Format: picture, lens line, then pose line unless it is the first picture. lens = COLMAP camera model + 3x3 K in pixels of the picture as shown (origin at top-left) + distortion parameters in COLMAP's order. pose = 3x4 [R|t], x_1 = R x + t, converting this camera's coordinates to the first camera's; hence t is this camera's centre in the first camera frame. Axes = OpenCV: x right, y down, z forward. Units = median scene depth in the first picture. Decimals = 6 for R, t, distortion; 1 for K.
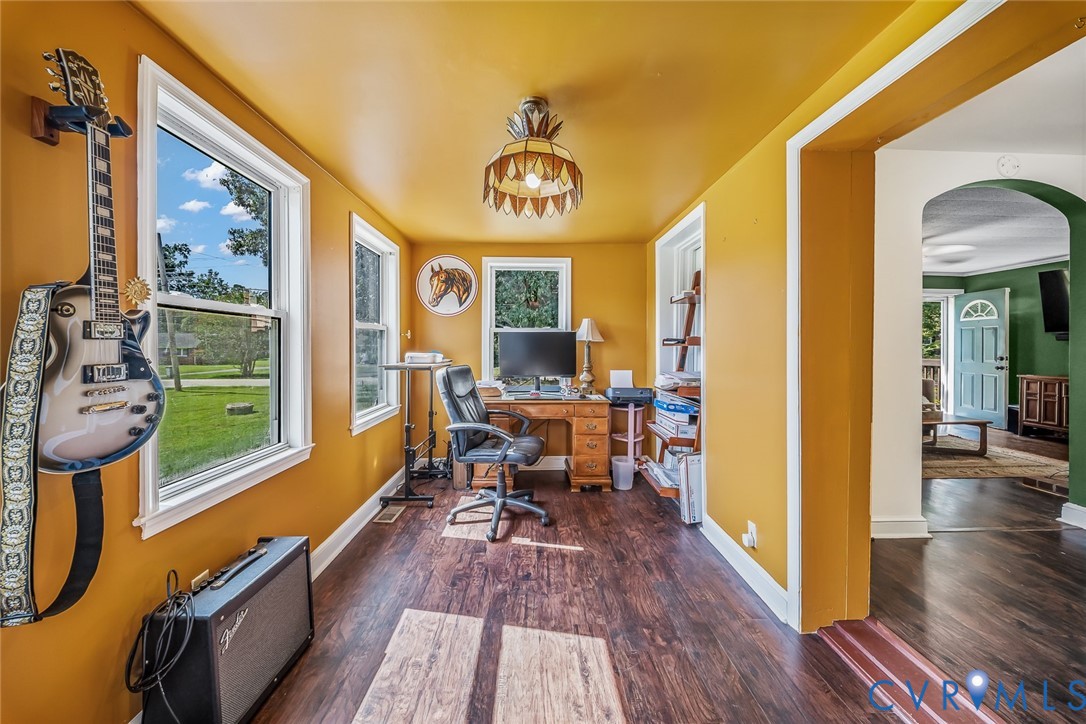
lens RADIAL K [[382.8, 0, 542.7], [0, 382.8, 348.5], [0, 0, 1]] dist [0.001158, -0.003498]
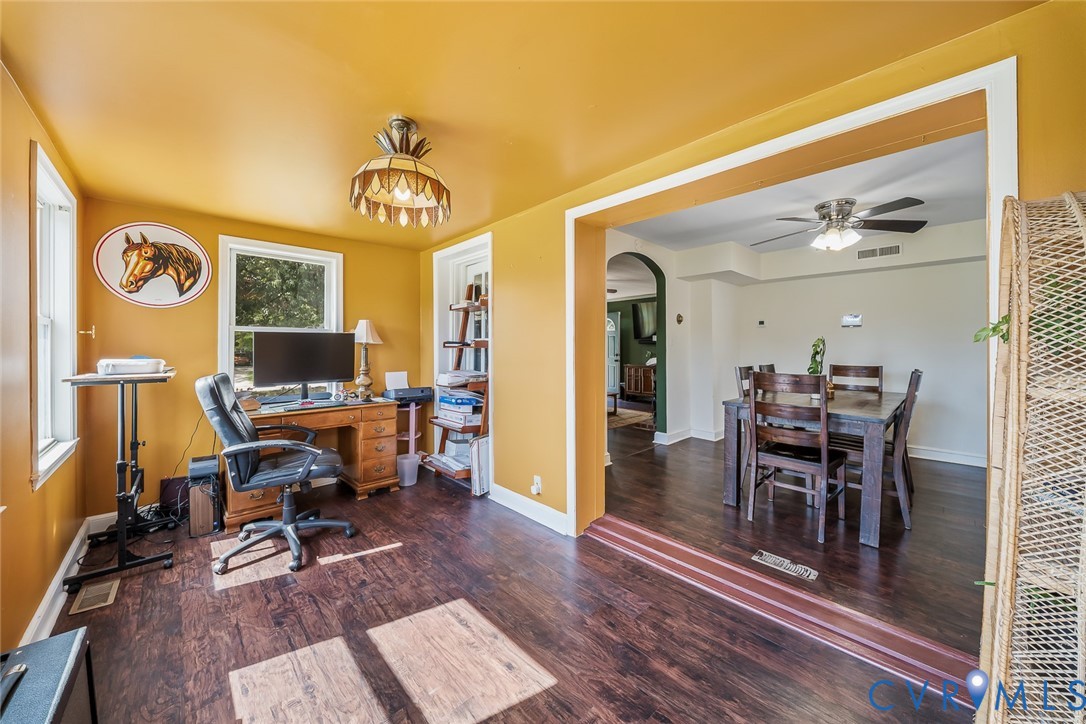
lens RADIAL K [[384.4, 0, 542.6], [0, 384.4, 350.2], [0, 0, 1]] dist [0.000515, -0.007119]
pose [[0.744648, -0.006918, 0.667421, -0.195456], [0.006899, 0.999973, 0.002667, -0.001254], [-0.667421, 0.002618, 0.744676, -0.023534]]
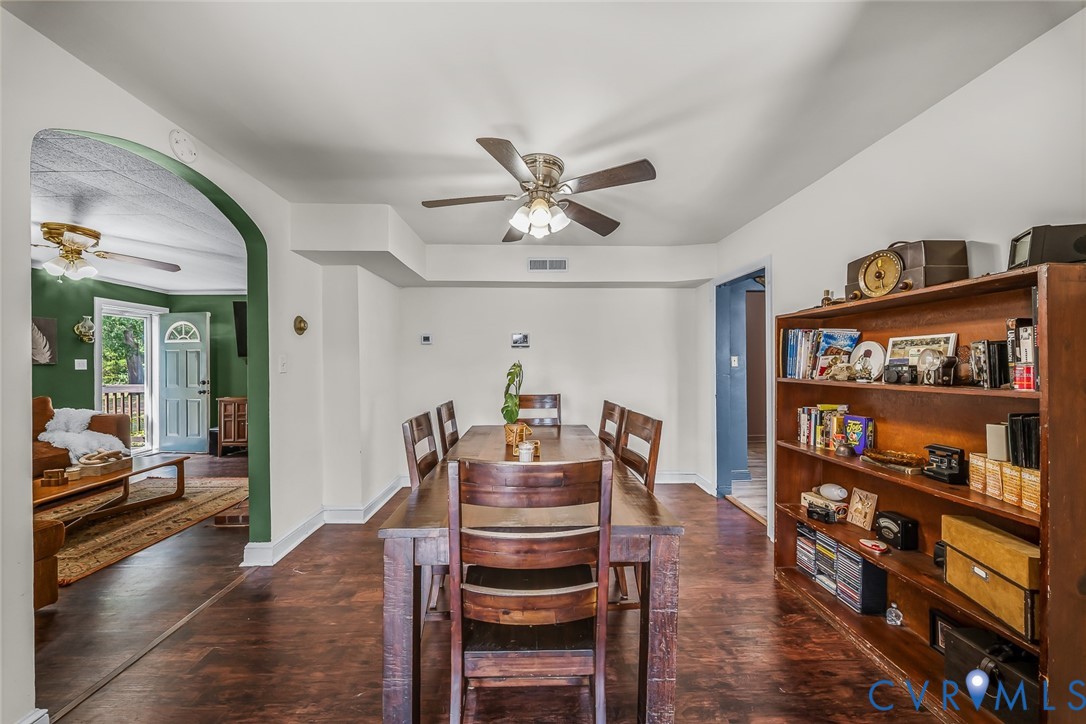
lens RADIAL K [[385.4, 0, 542.6], [0, 385.4, 359.1], [0, 0, 1]] dist [0.000061, -0.003048]
pose [[-0.008806, 0.006692, 0.999939, 0.282586], [0.013480, 0.999888, -0.006573, -0.023986], [-0.999870, 0.013421, -0.008895, 0.180916]]
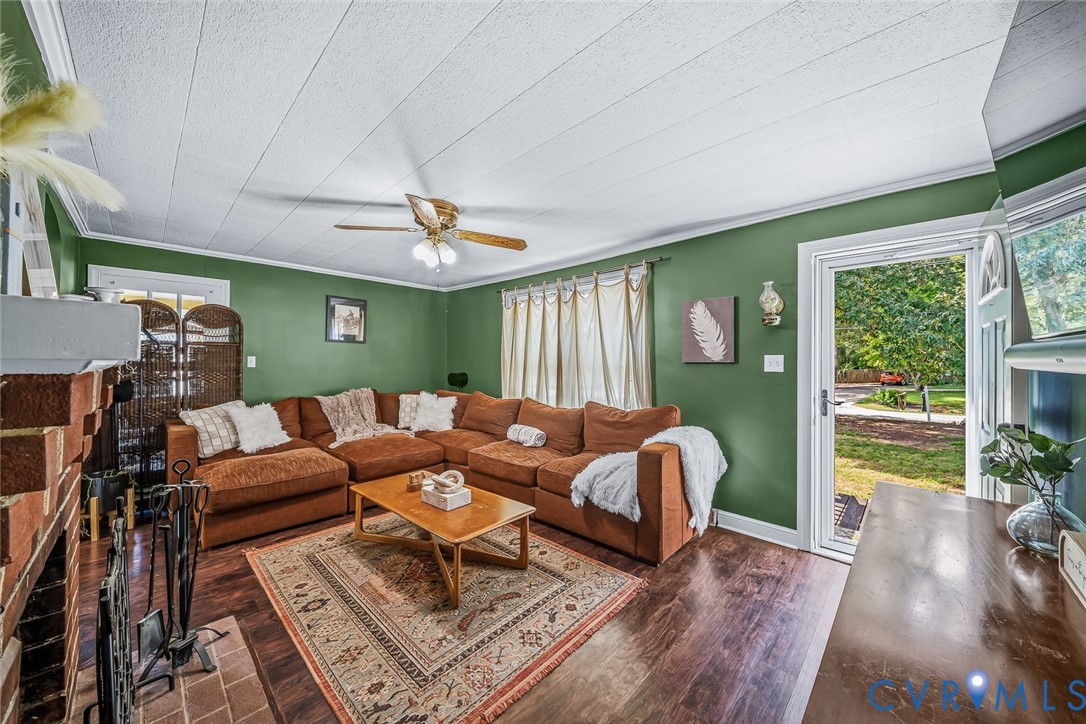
lens RADIAL K [[385.4, 0, 542.6], [0, 385.4, 359.1], [0, 0, 1]] dist [0.000061, -0.003048]
pose [[0.709168, -0.004099, -0.705027, 1.759820], [-0.010304, 0.999816, -0.016178, -0.026043], [0.704964, 0.018737, 0.708996, 0.812481]]
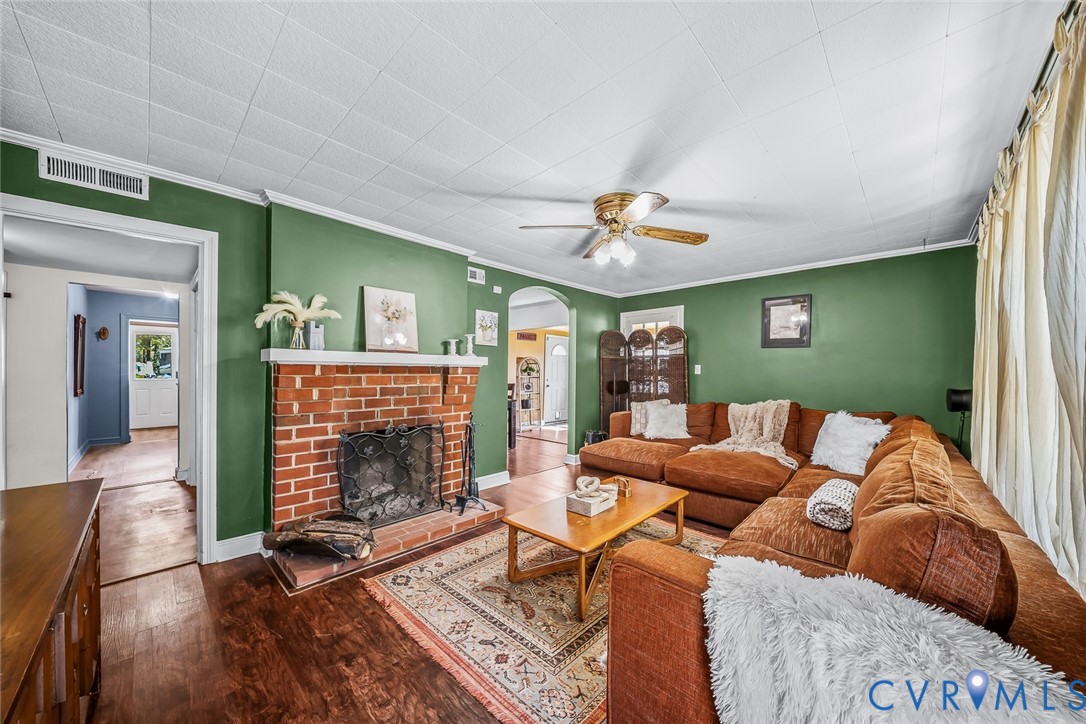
lens RADIAL K [[382.8, 0, 542.7], [0, 382.8, 348.5], [0, 0, 1]] dist [0.001158, -0.003498]
pose [[-0.716109, -0.043648, -0.696622, 1.695819], [-0.009485, 0.998559, -0.052817, -0.023171], [0.697924, -0.031215, -0.715491, 1.595893]]
